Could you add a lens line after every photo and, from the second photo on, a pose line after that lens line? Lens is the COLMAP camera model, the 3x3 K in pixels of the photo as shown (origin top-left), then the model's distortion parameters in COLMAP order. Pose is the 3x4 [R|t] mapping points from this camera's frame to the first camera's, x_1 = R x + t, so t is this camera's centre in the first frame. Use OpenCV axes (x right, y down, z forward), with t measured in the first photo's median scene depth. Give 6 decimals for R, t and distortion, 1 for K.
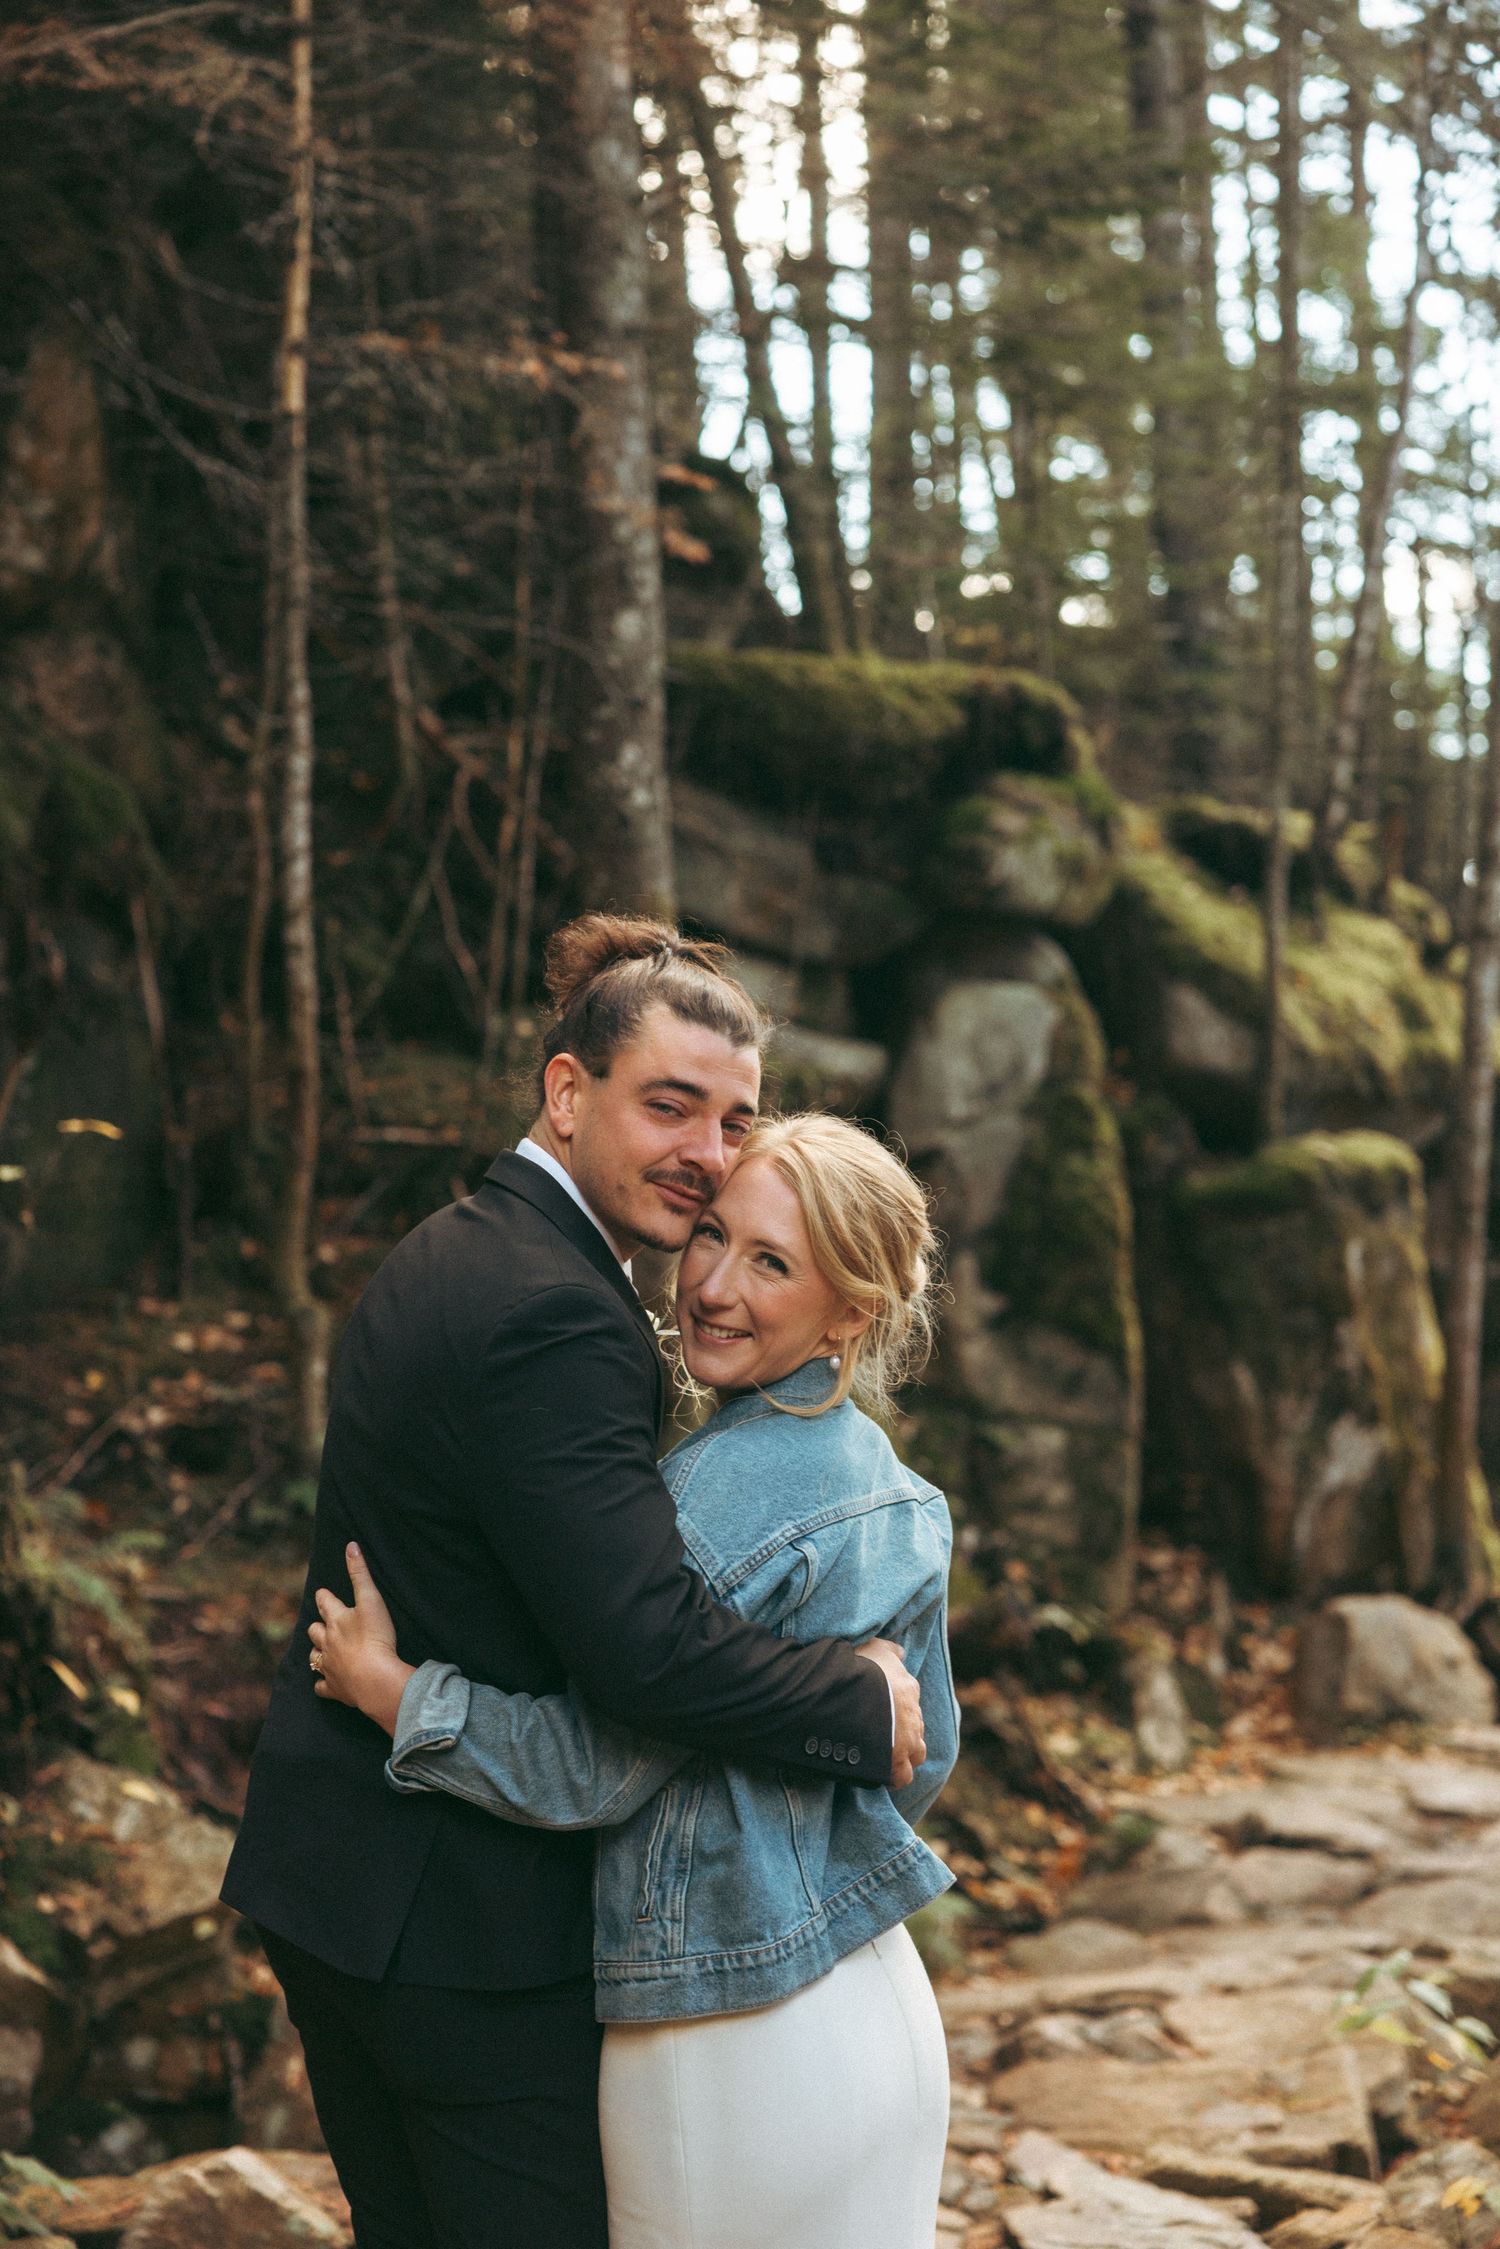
lens RADIAL K [[3765.5, 0, 758.4], [0, 3765.5, 1125.4], [0, 0, 1]] dist [0.017853, 0.000000]
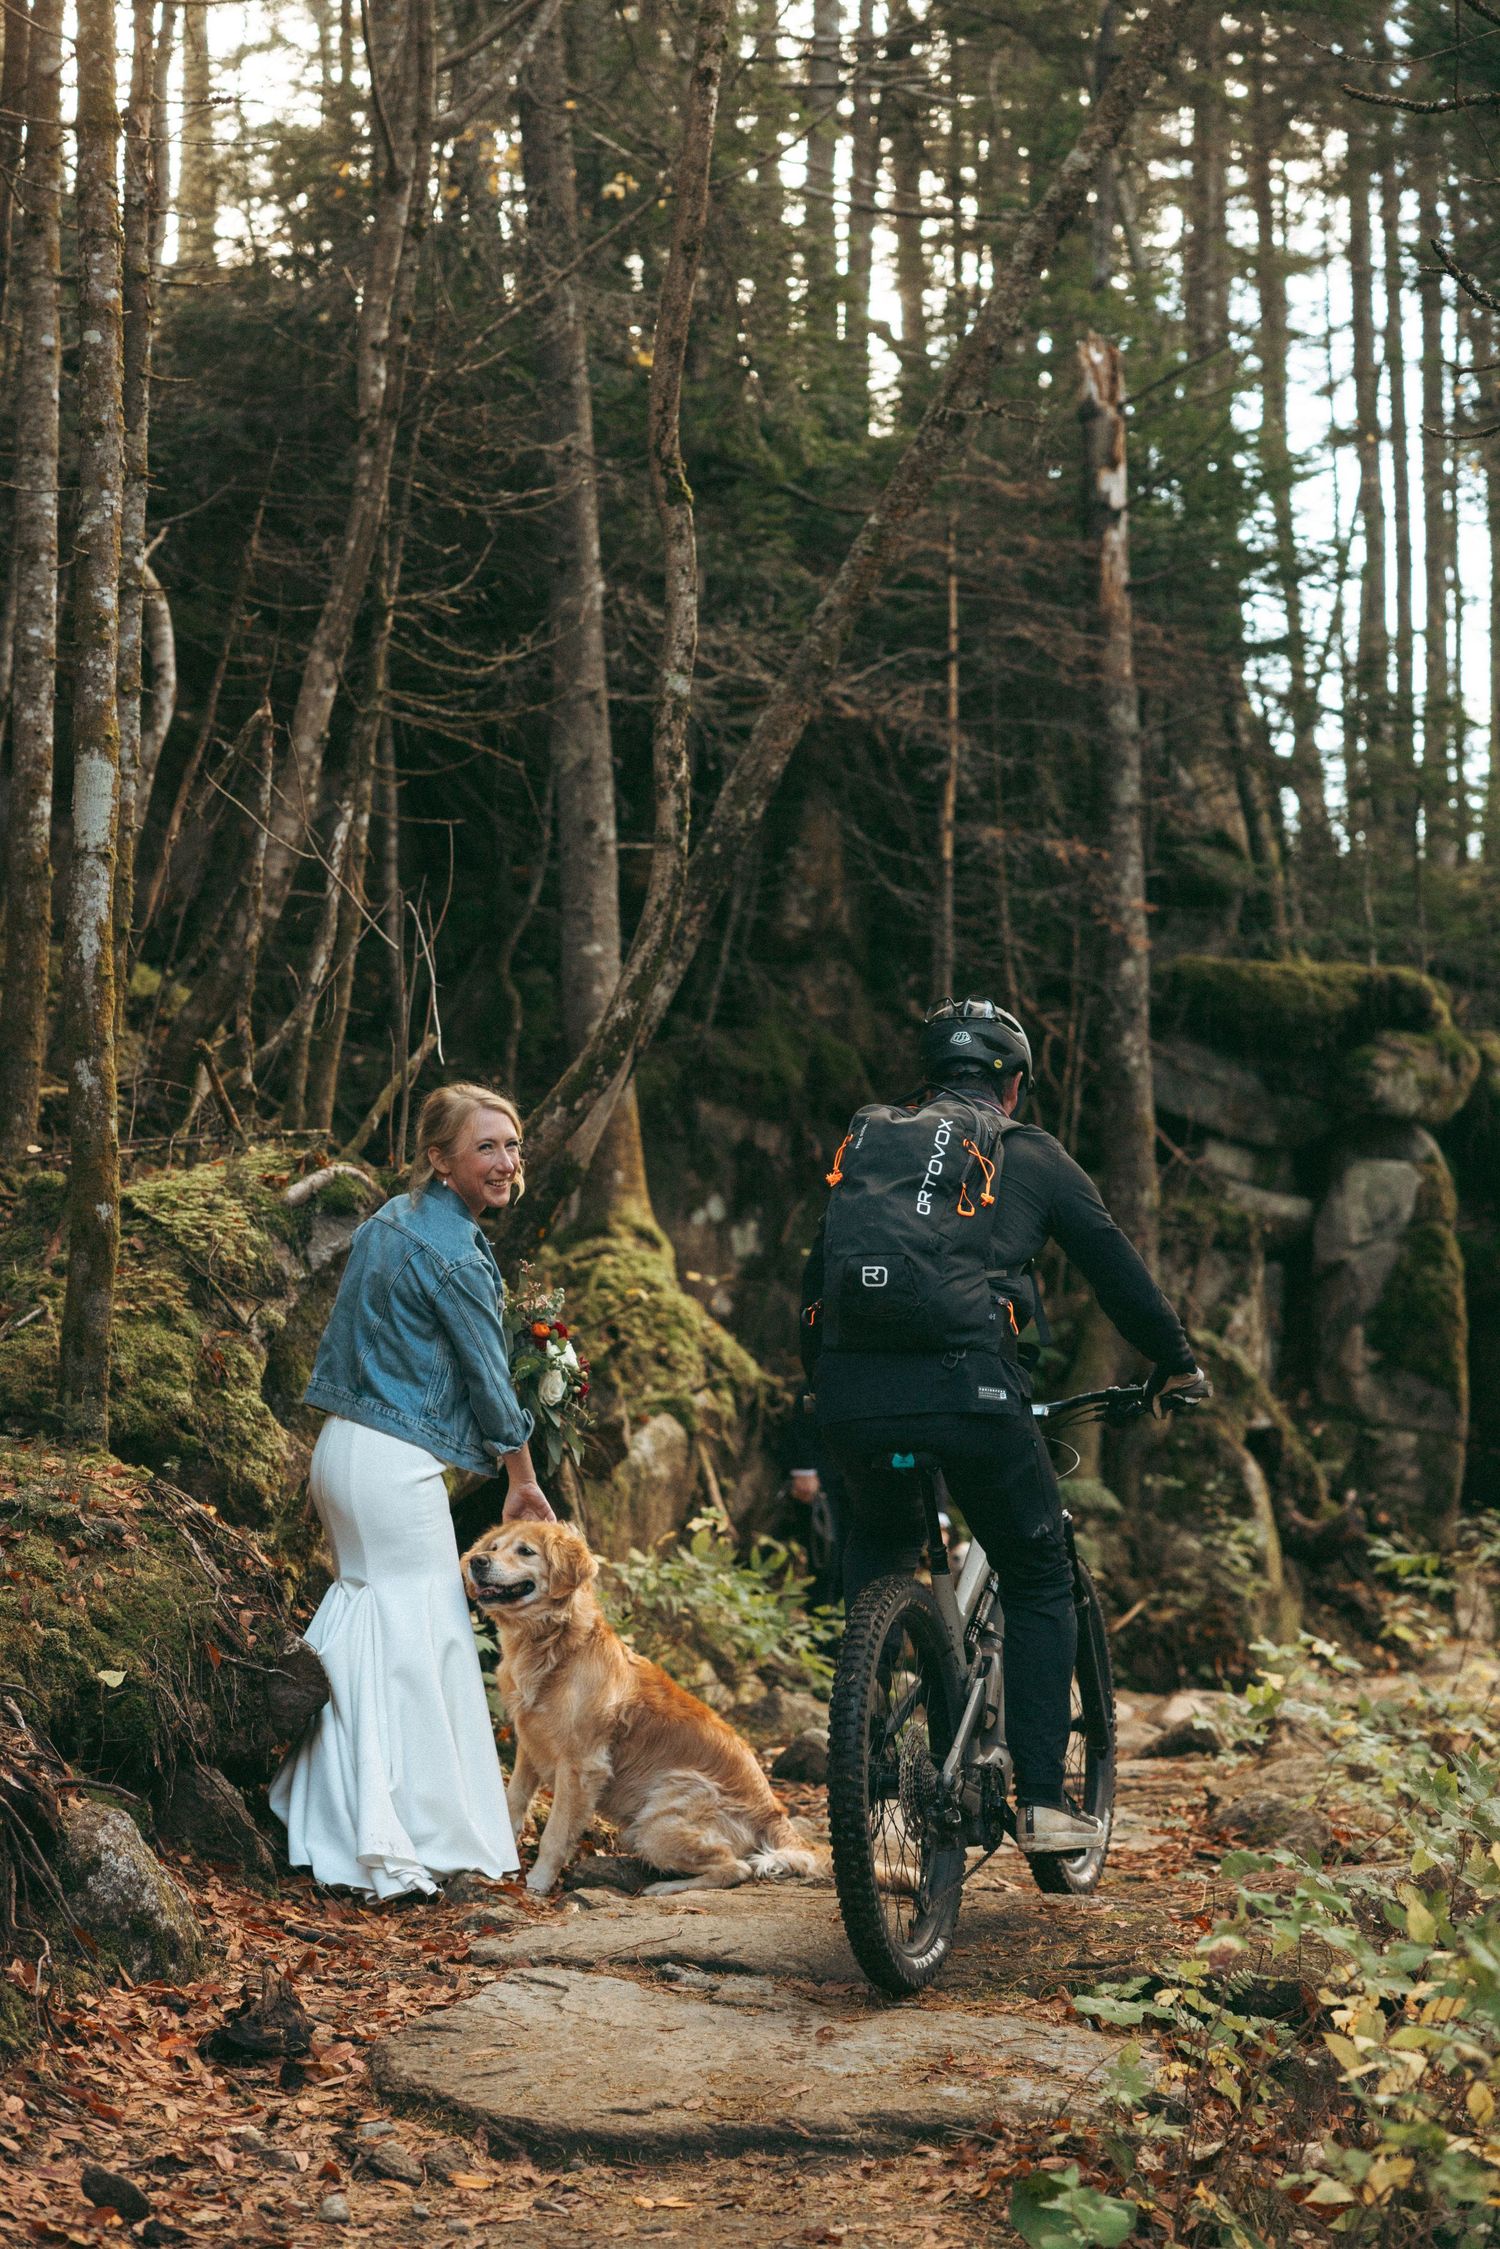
lens RADIAL K [[4329.0, 0, 755.8], [0, 4329.0, 1129.6], [0, 0, 1]] dist [0.213845, 0.000000]
pose [[0.984456, 0.002901, -0.175608, 0.128733], [-0.009144, 0.999354, -0.034756, 0.017073], [0.175394, 0.035822, 0.983846, -0.901125]]
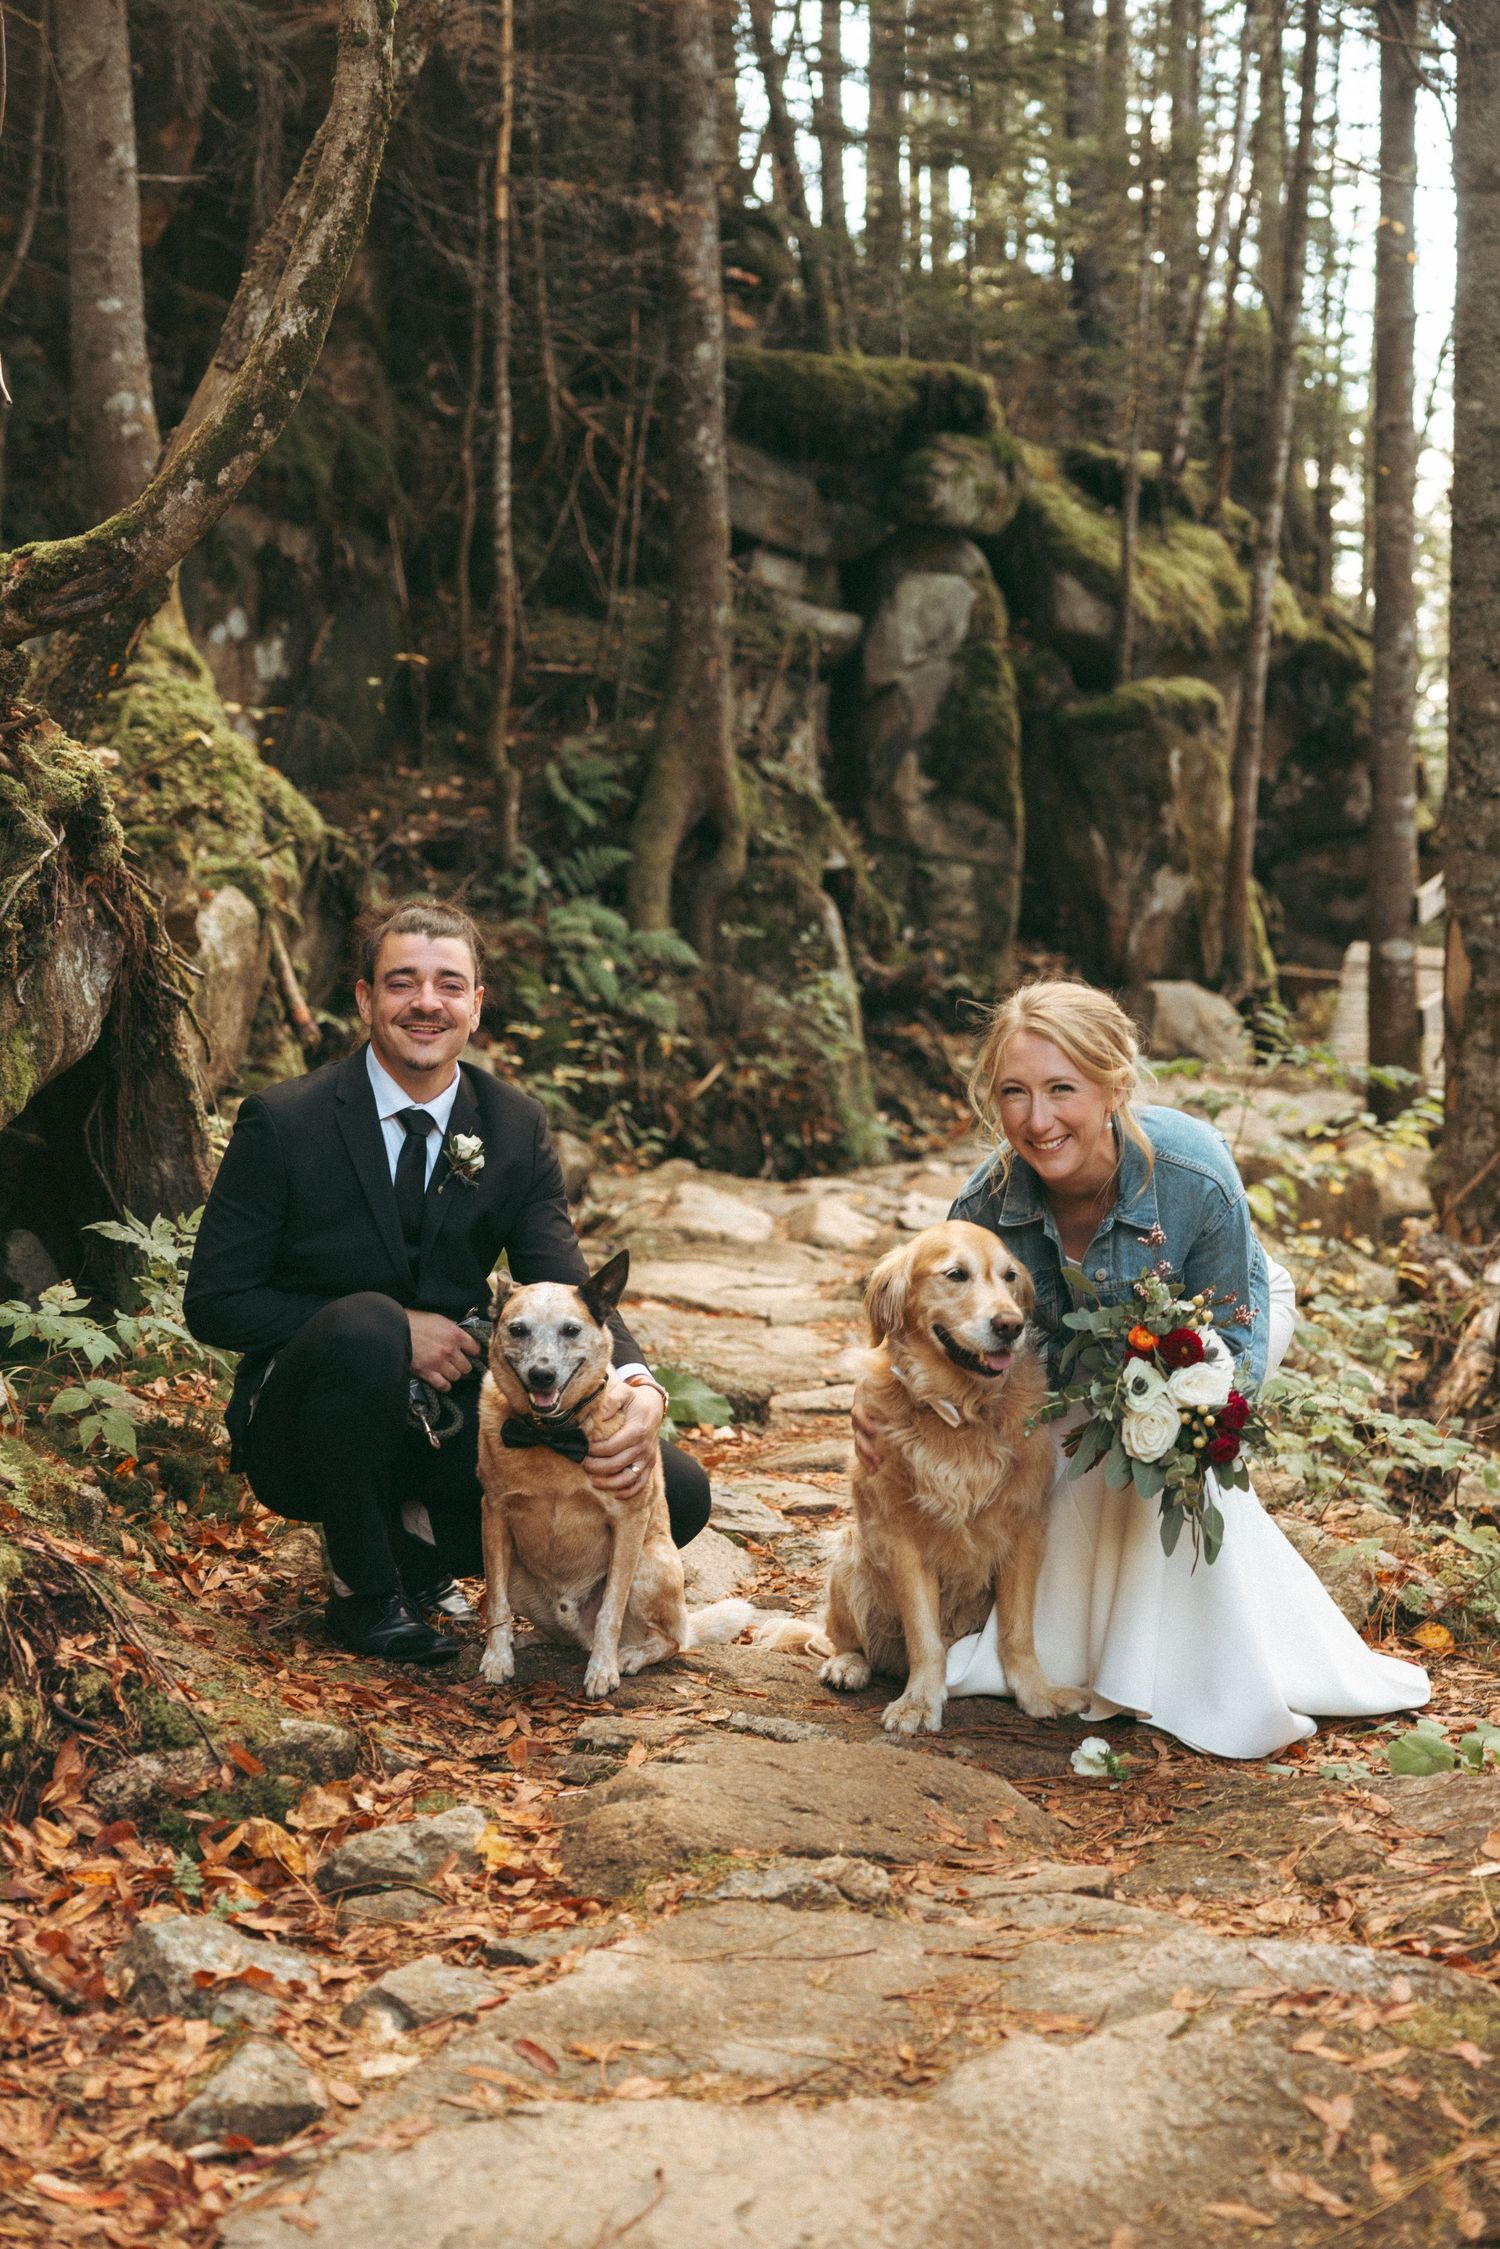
lens RADIAL K [[3556.0, 0, 702.7], [0, 3556.0, 1114.7], [0, 0, 1]] dist [0.019099, 0.000000]
pose [[0.999760, 0.014402, -0.016509, -0.003903], [-0.012283, 0.992458, 0.121969, 0.005153], [0.018141, -0.121737, 0.992397, -0.458195]]
